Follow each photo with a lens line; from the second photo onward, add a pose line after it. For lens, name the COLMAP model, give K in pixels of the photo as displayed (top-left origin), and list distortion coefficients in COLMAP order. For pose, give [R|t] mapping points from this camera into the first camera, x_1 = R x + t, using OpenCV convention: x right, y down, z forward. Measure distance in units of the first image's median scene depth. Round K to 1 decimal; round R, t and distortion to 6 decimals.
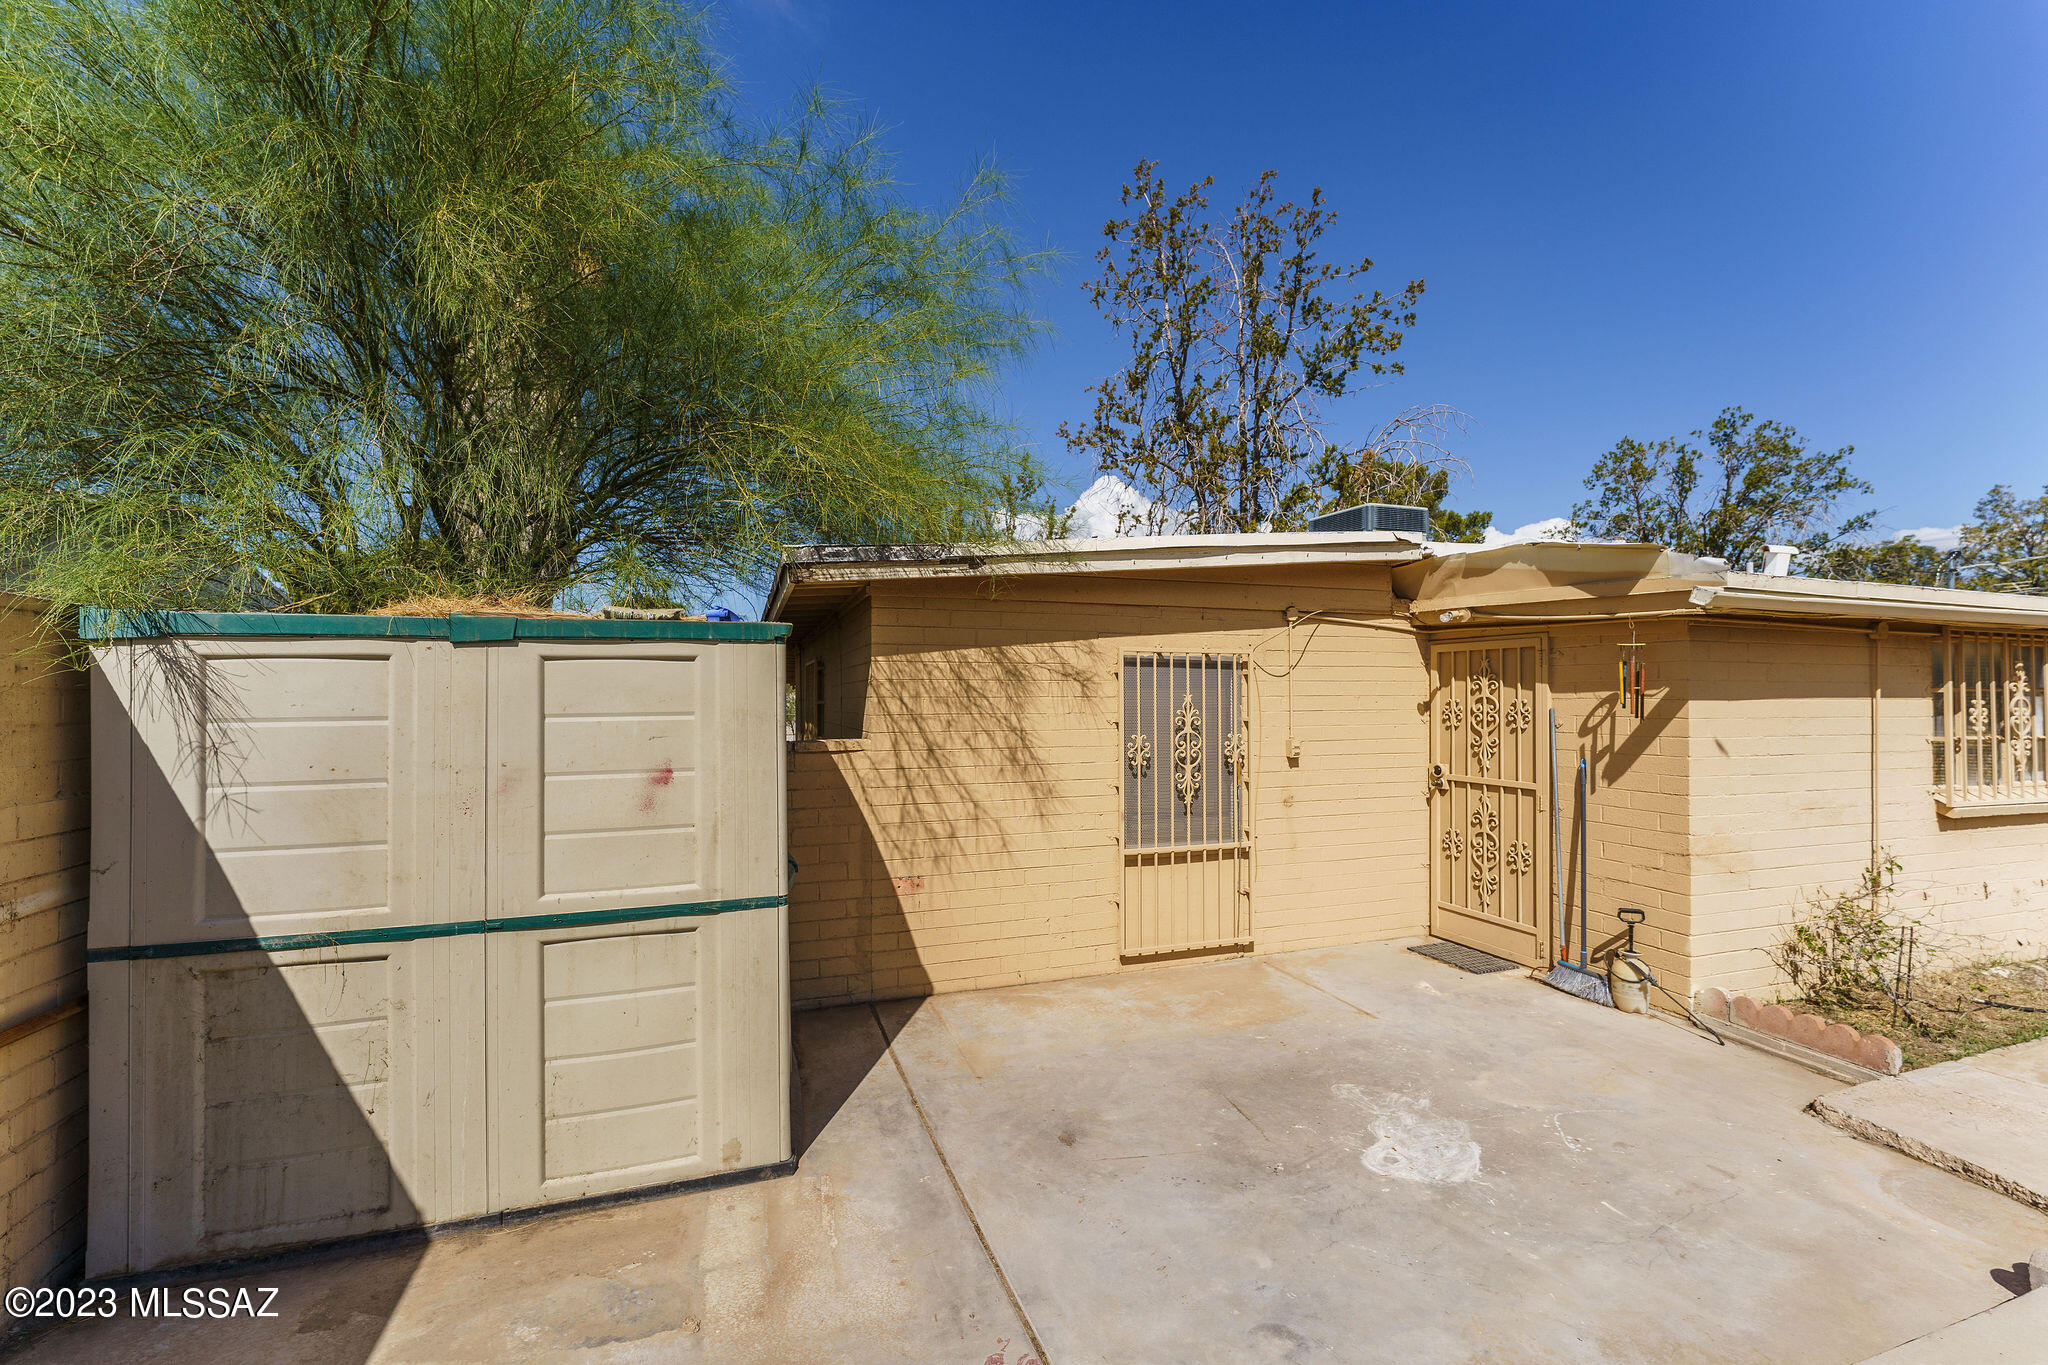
lens RADIAL K [[815.7, 0, 1013.6], [0, 815.7, 690.2], [0, 0, 1]] dist [-0.003299, -0.000986]
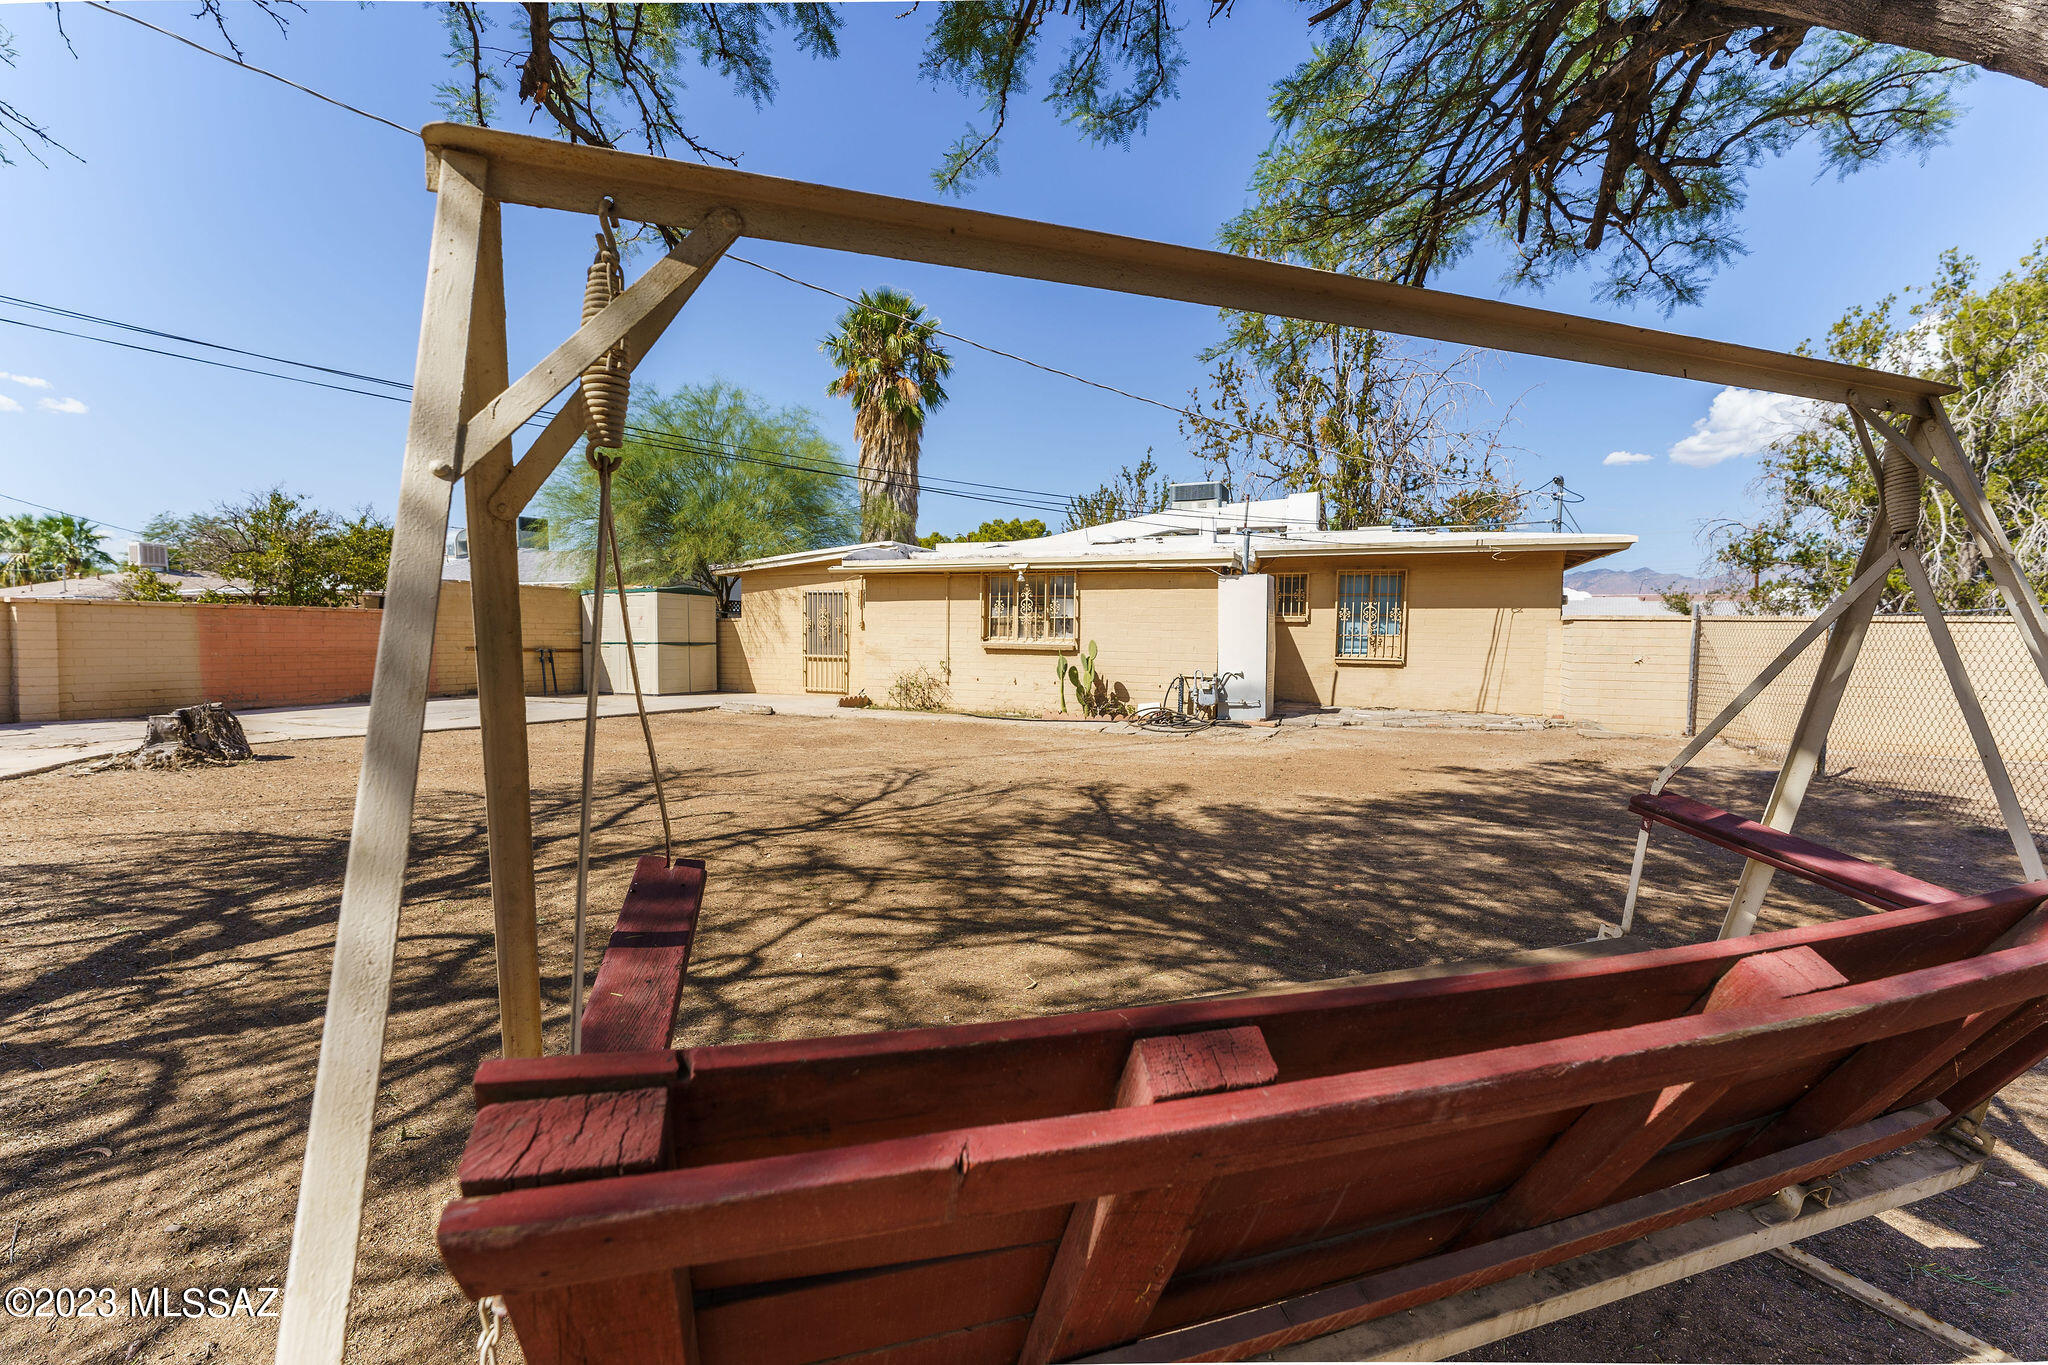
lens RADIAL K [[815.7, 0, 1035.8], [0, 815.7, 679.2], [0, 0, 1]] dist [-0.003299, -0.000986]
pose [[0.750825, 0.042208, -0.659151, 2.983643], [-0.002122, 0.998105, 0.061496, 0.101250], [0.660497, -0.044774, 0.749492, -0.777767]]
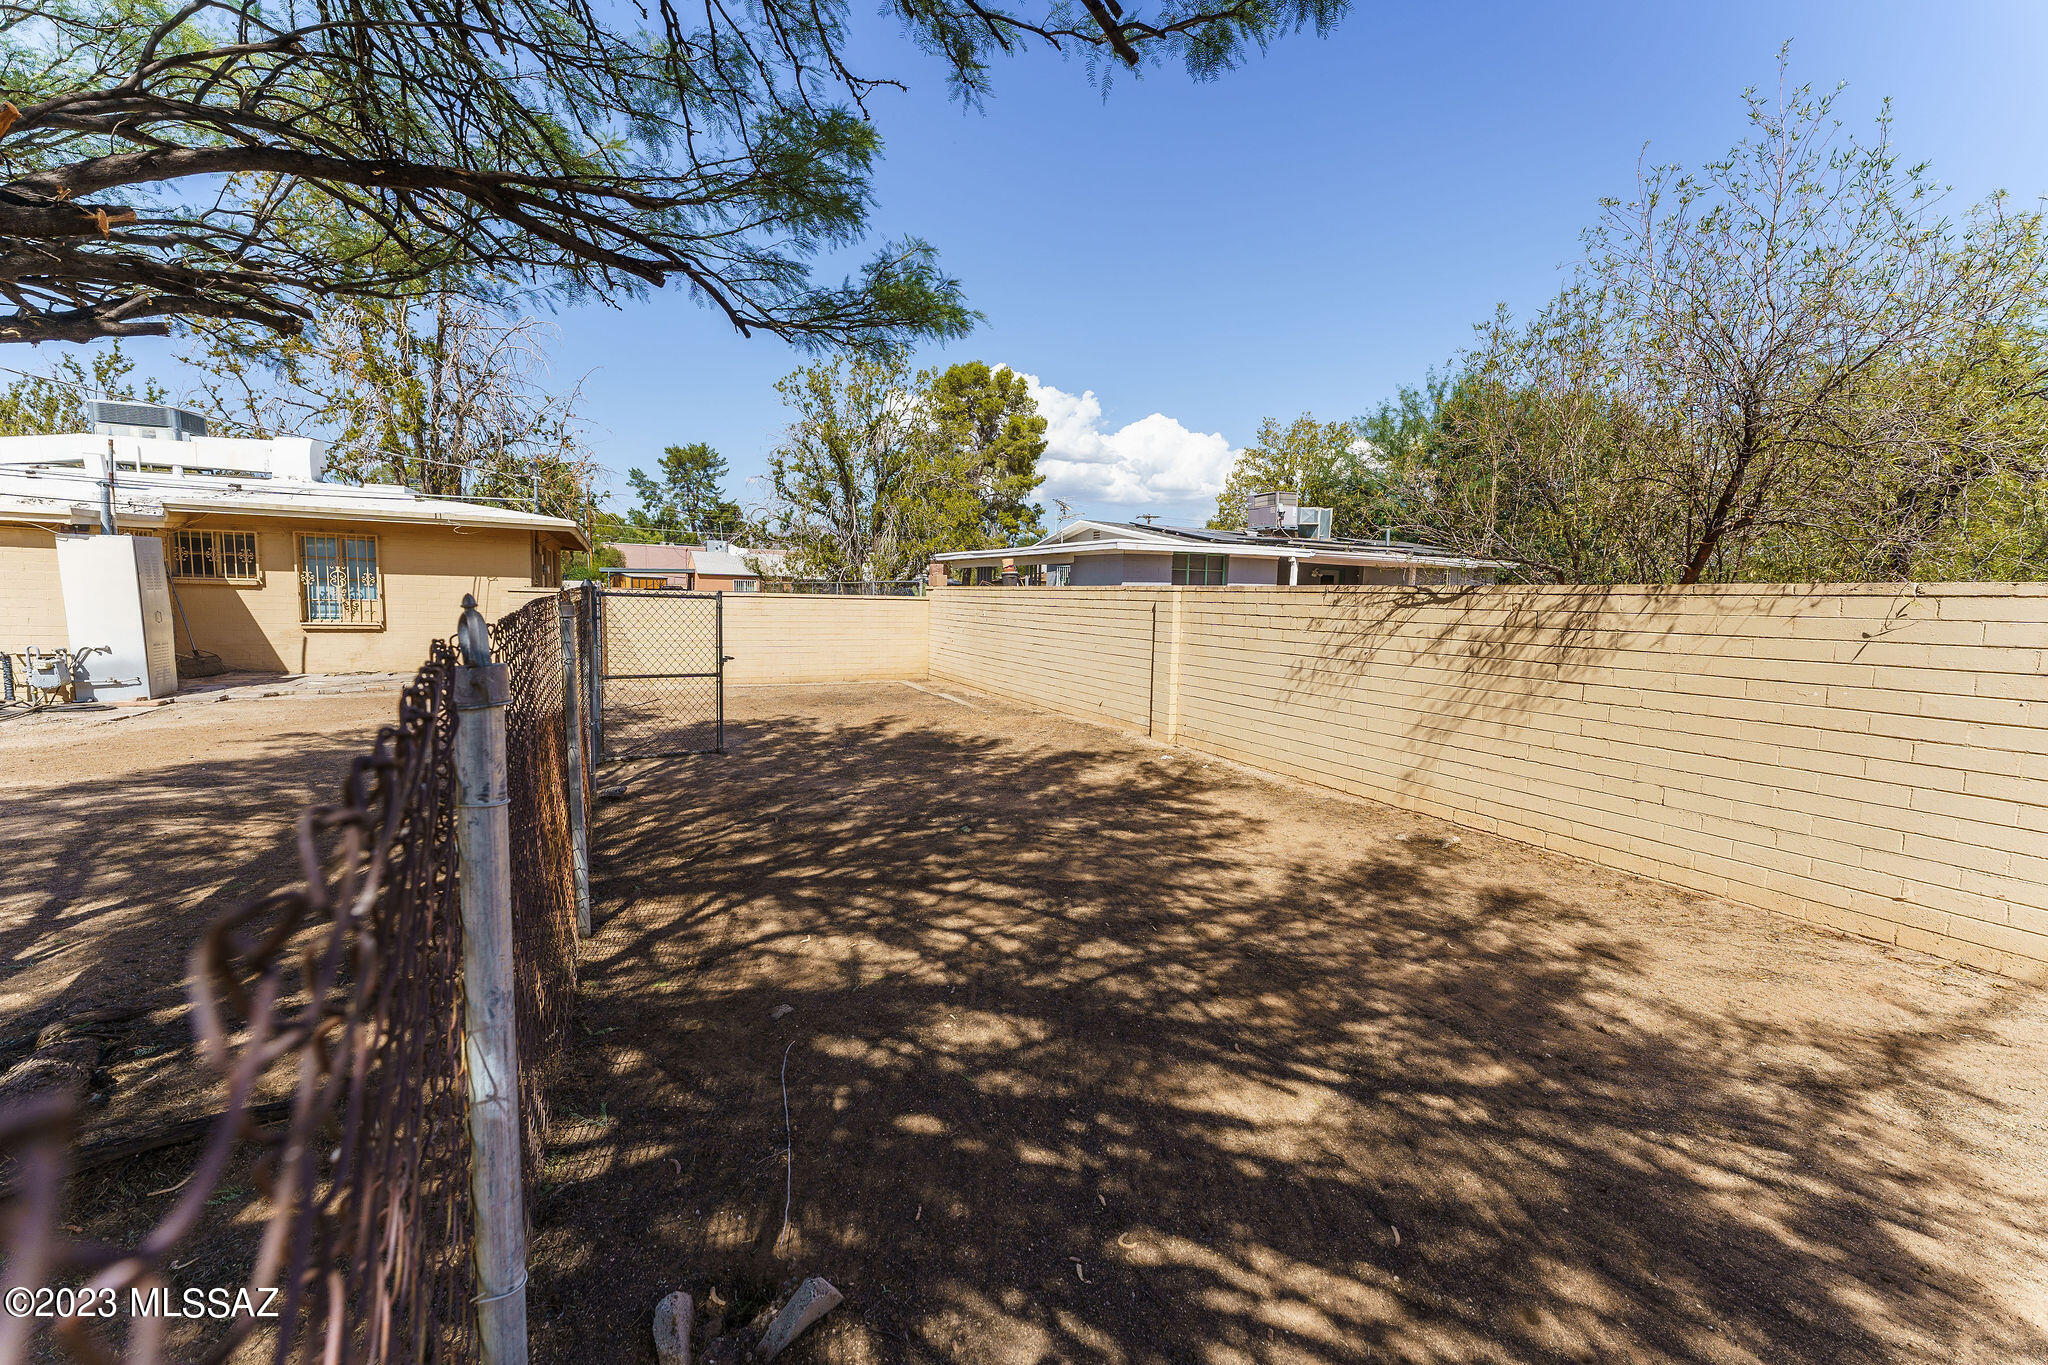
lens RADIAL K [[815.7, 0, 1031.6], [0, 815.7, 673.3], [0, 0, 1]] dist [-0.003299, -0.000986]
pose [[0.989823, 0.010006, 0.141955, 3.855581], [-0.025609, 0.993764, 0.108522, 0.014287], [-0.139984, -0.111053, 0.983906, -0.958557]]
